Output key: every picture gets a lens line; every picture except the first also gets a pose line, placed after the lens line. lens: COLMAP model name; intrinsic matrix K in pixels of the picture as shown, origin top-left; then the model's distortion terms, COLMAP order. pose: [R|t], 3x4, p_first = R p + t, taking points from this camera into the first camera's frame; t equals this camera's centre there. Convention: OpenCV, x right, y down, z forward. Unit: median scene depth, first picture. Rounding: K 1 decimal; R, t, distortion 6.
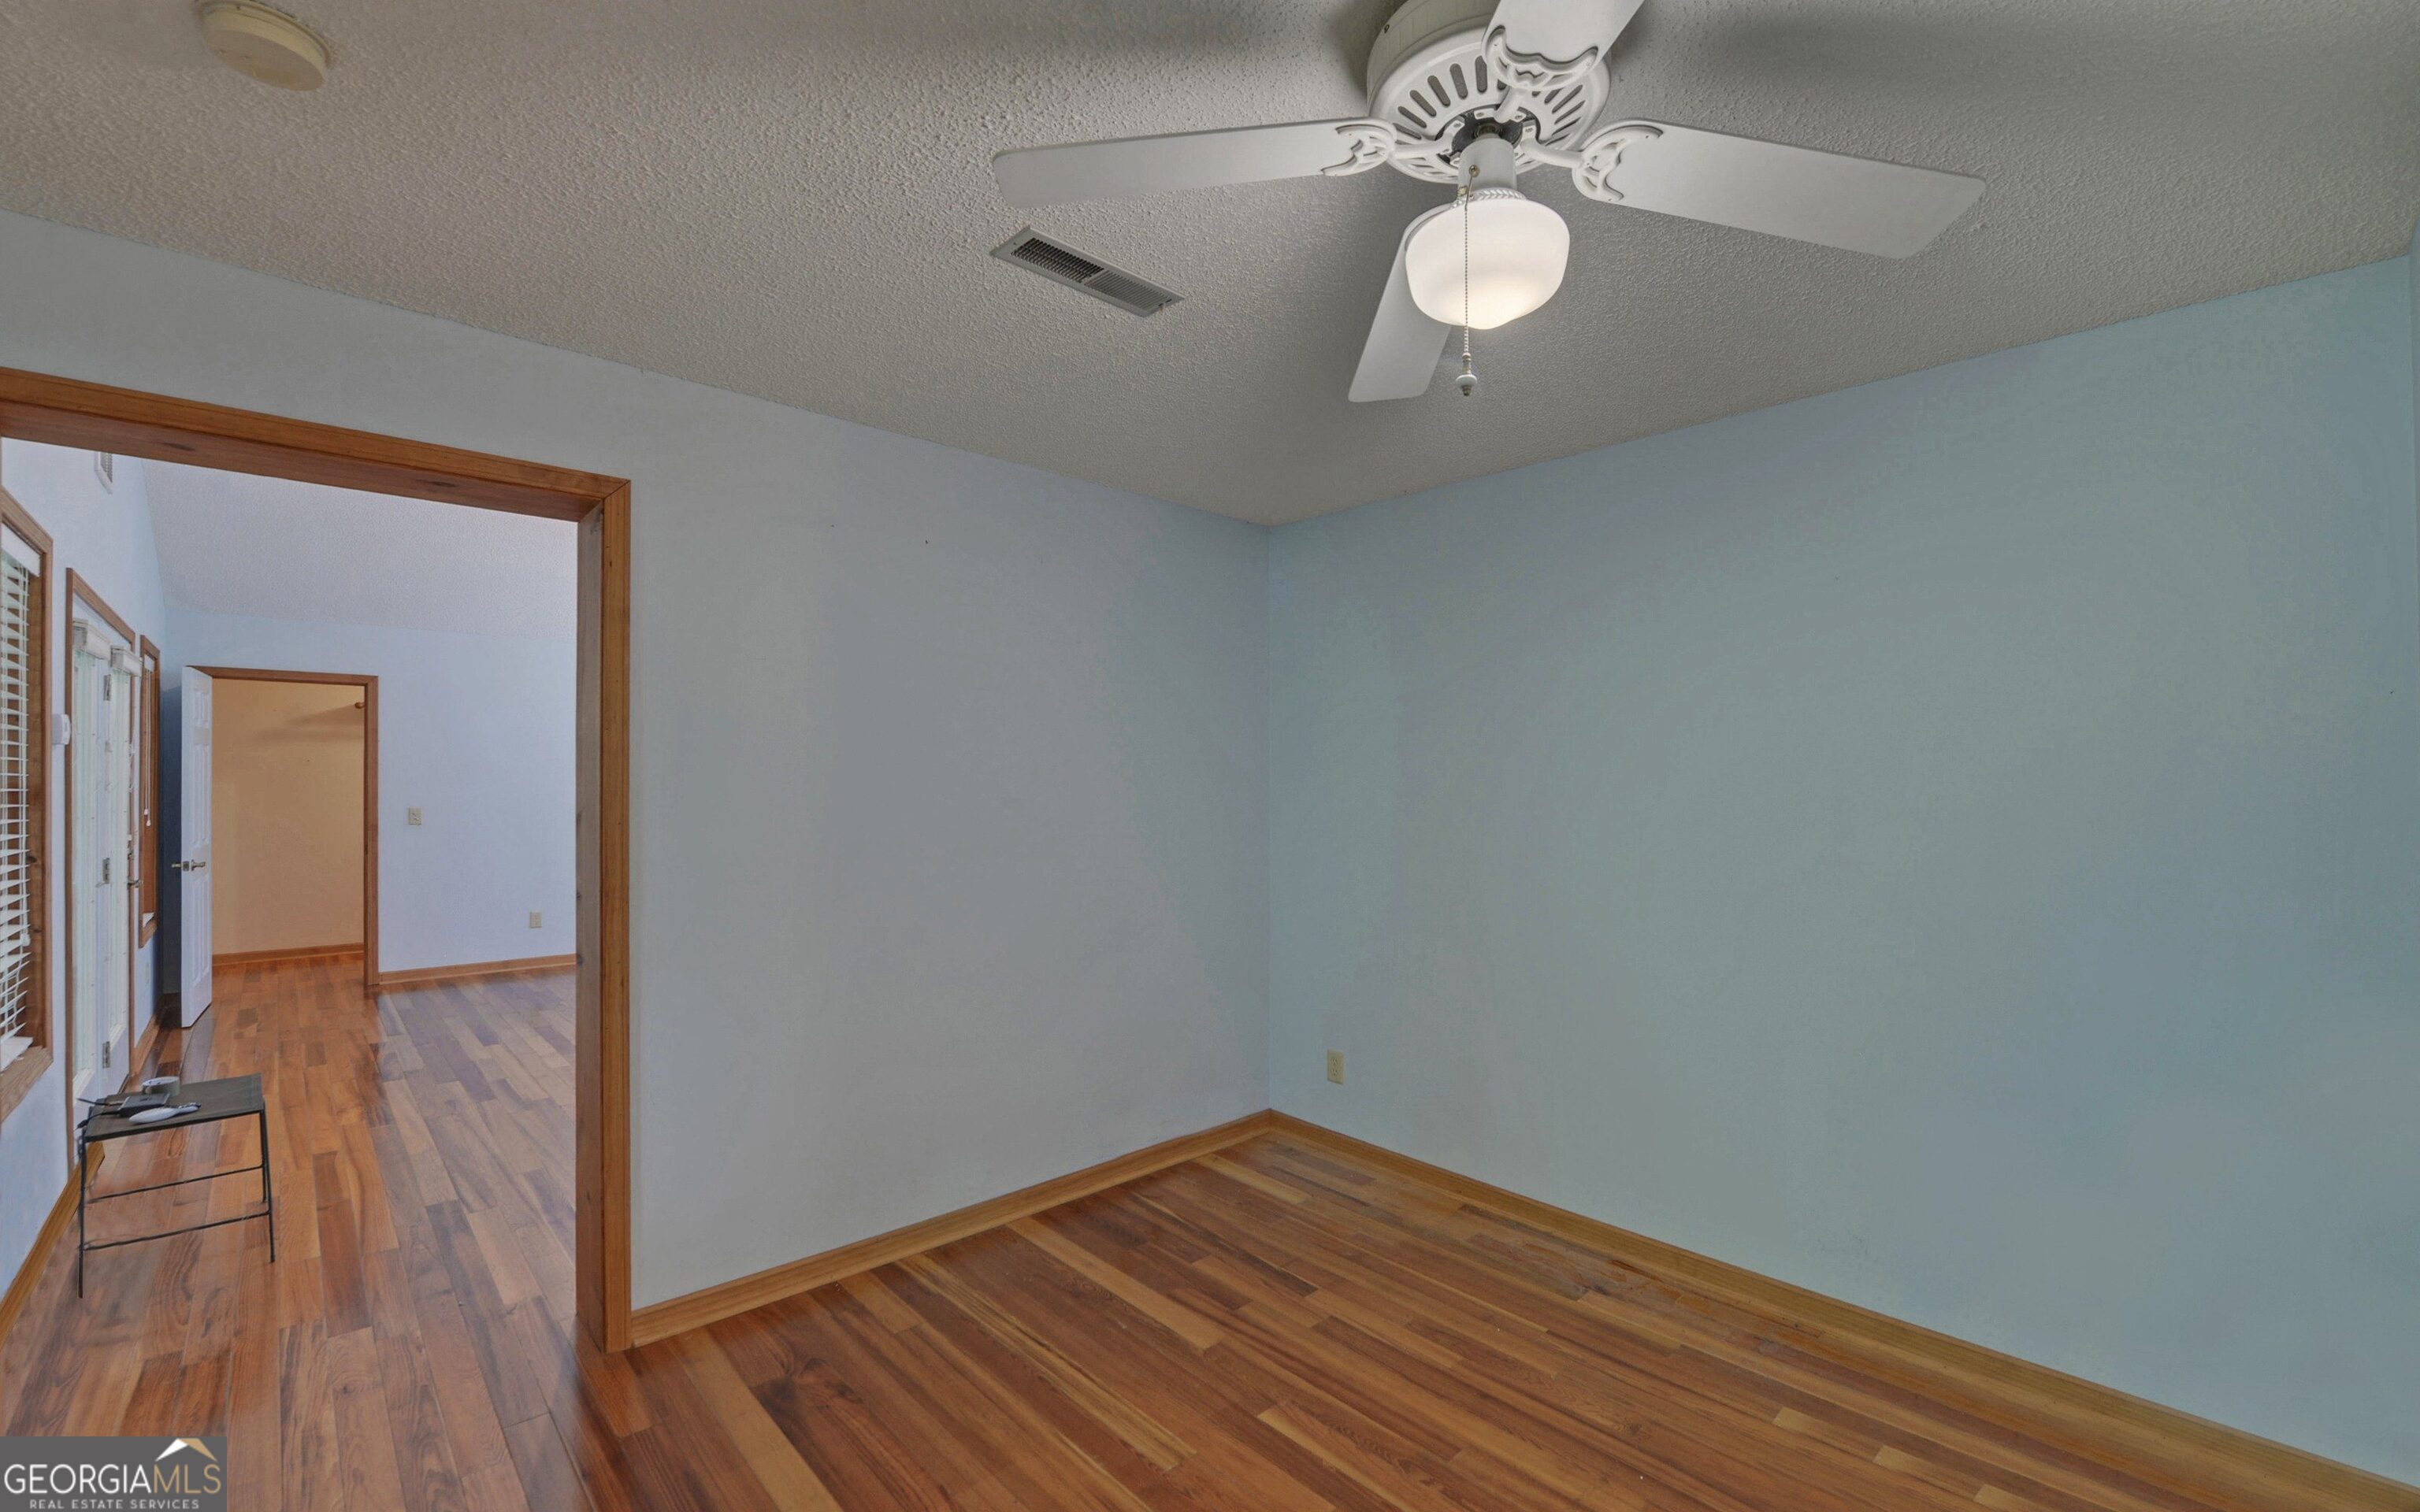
lens RADIAL K [[984.1, 0, 1199.2], [0, 984.1, 773.5], [0, 0, 1]] dist [-0.010765, -0.000874]
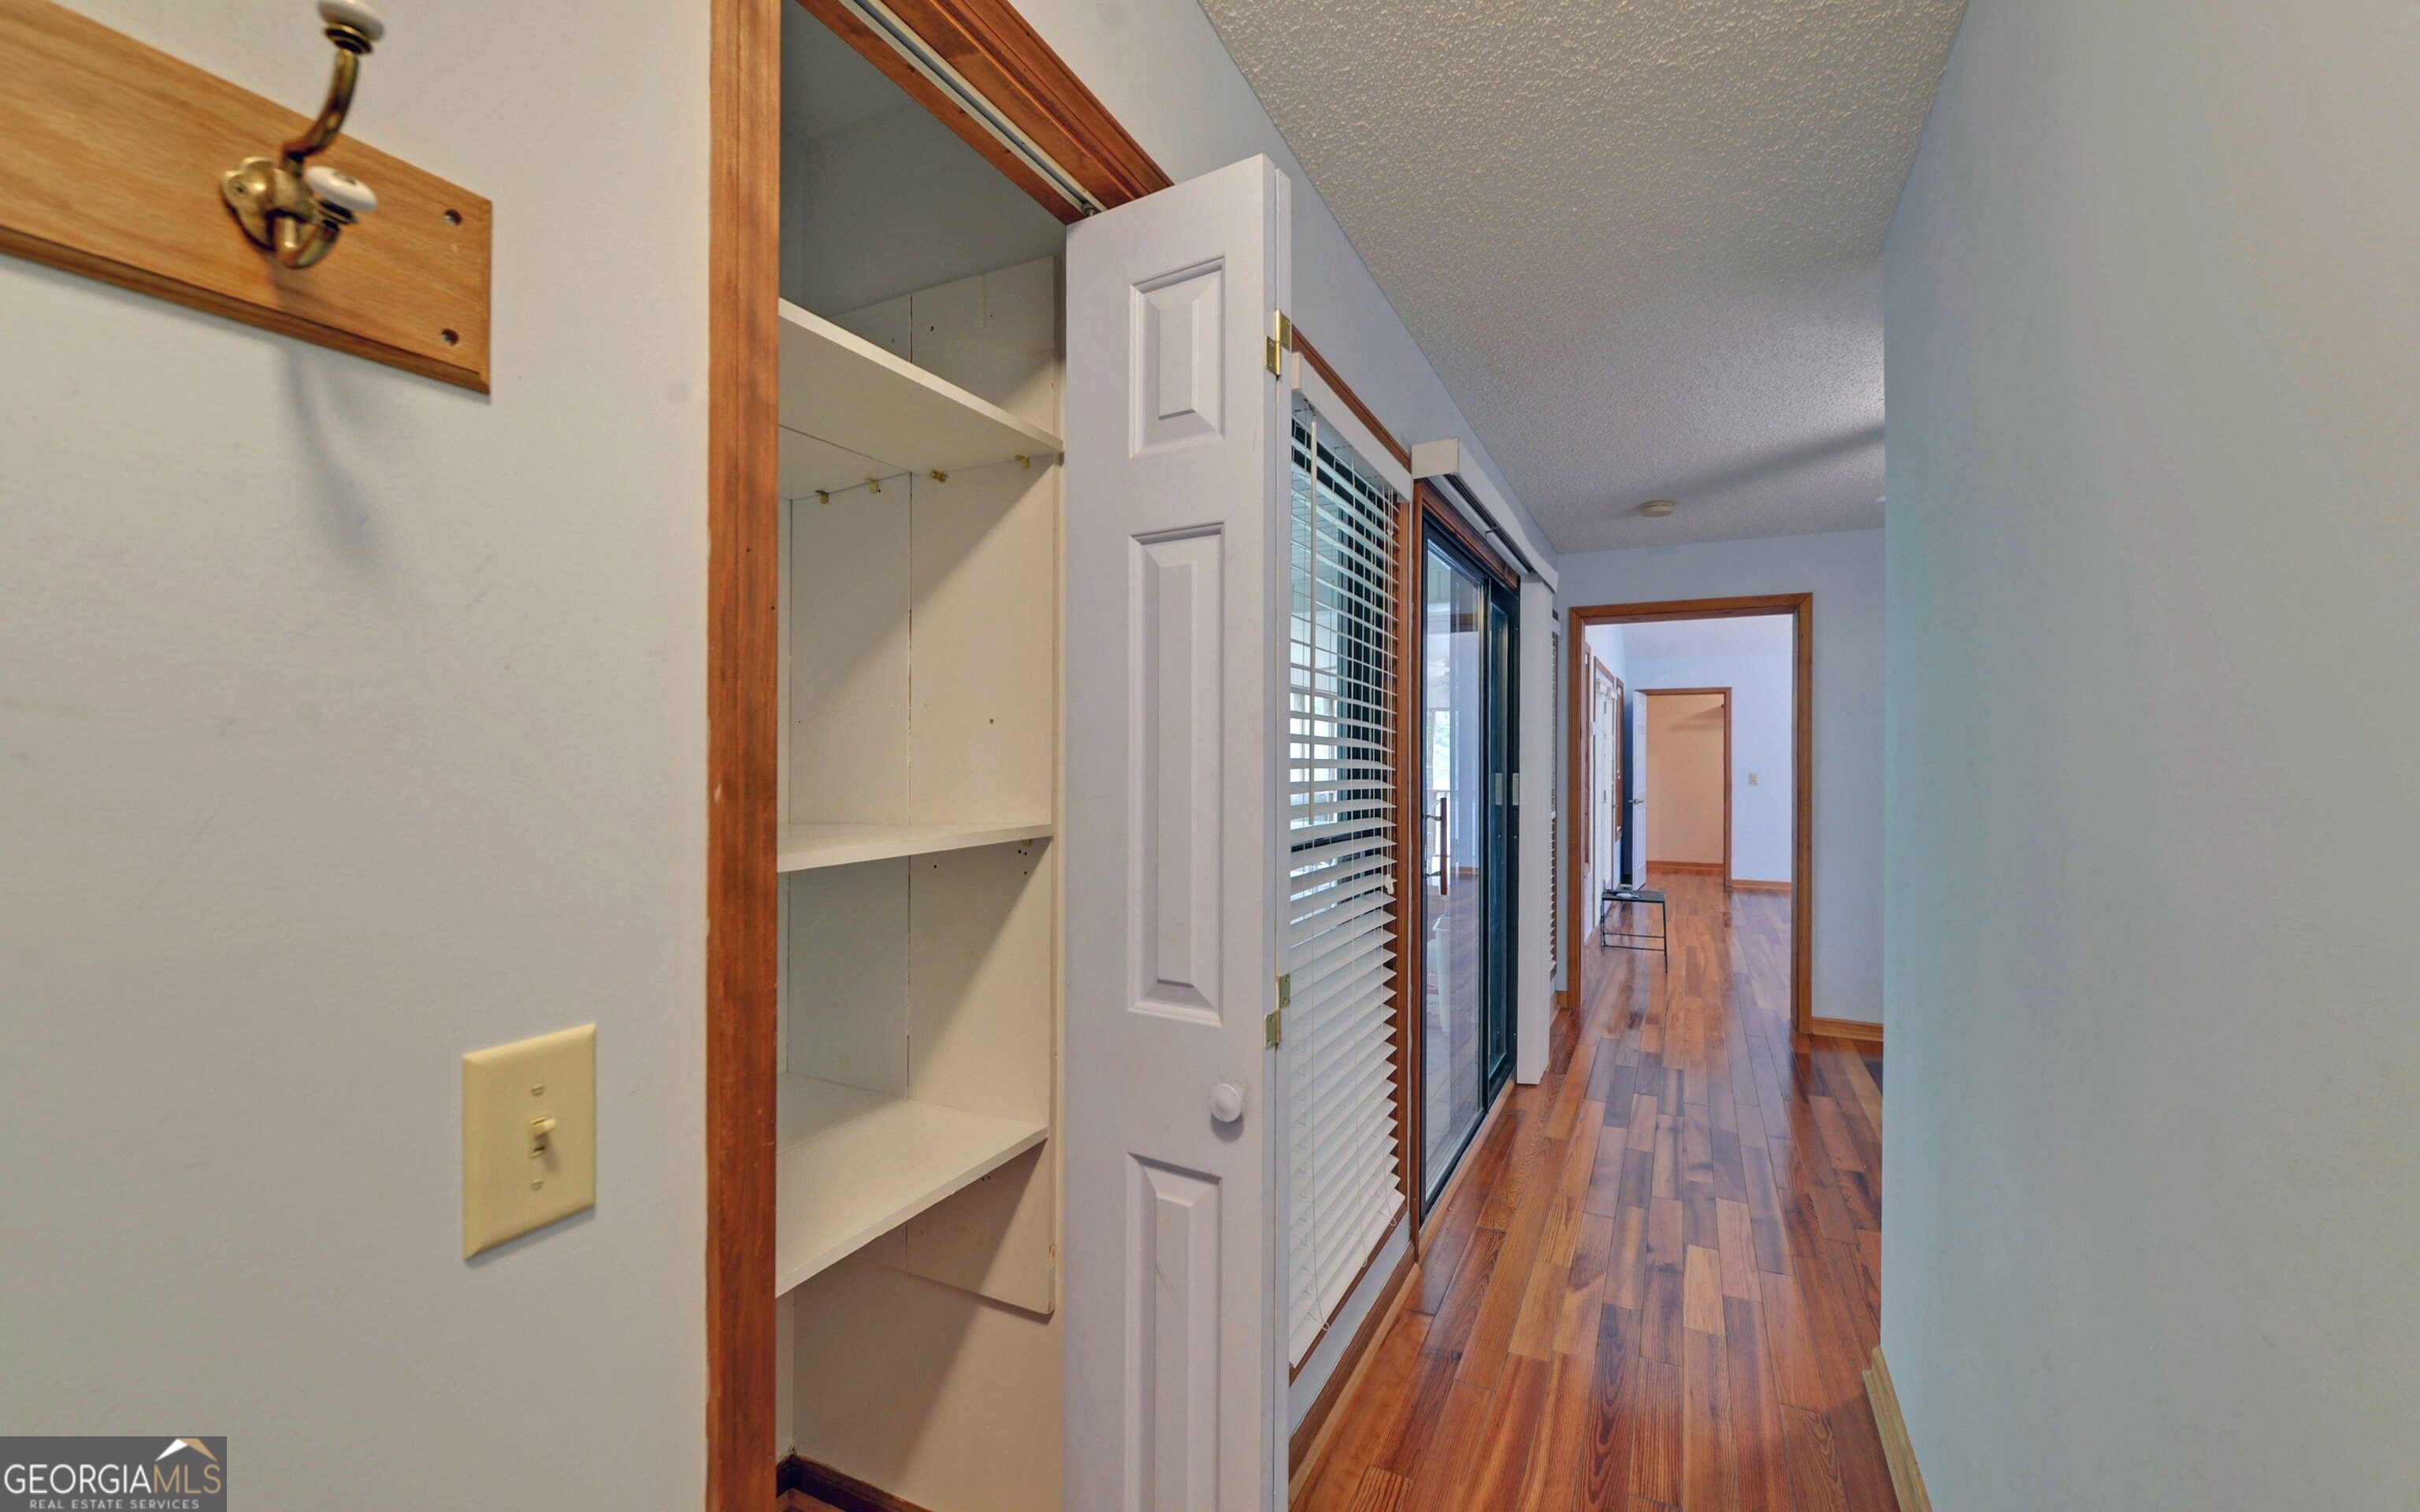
lens RADIAL K [[984.1, 0, 1185.5], [0, 984.1, 764.1], [0, 0, 1]] dist [-0.010765, -0.000874]
pose [[0.331341, 0.003015, -0.943506, 0.400370], [0.003128, 0.999986, 0.004294, 0.014843], [0.943506, -0.004374, 0.331327, -0.390983]]
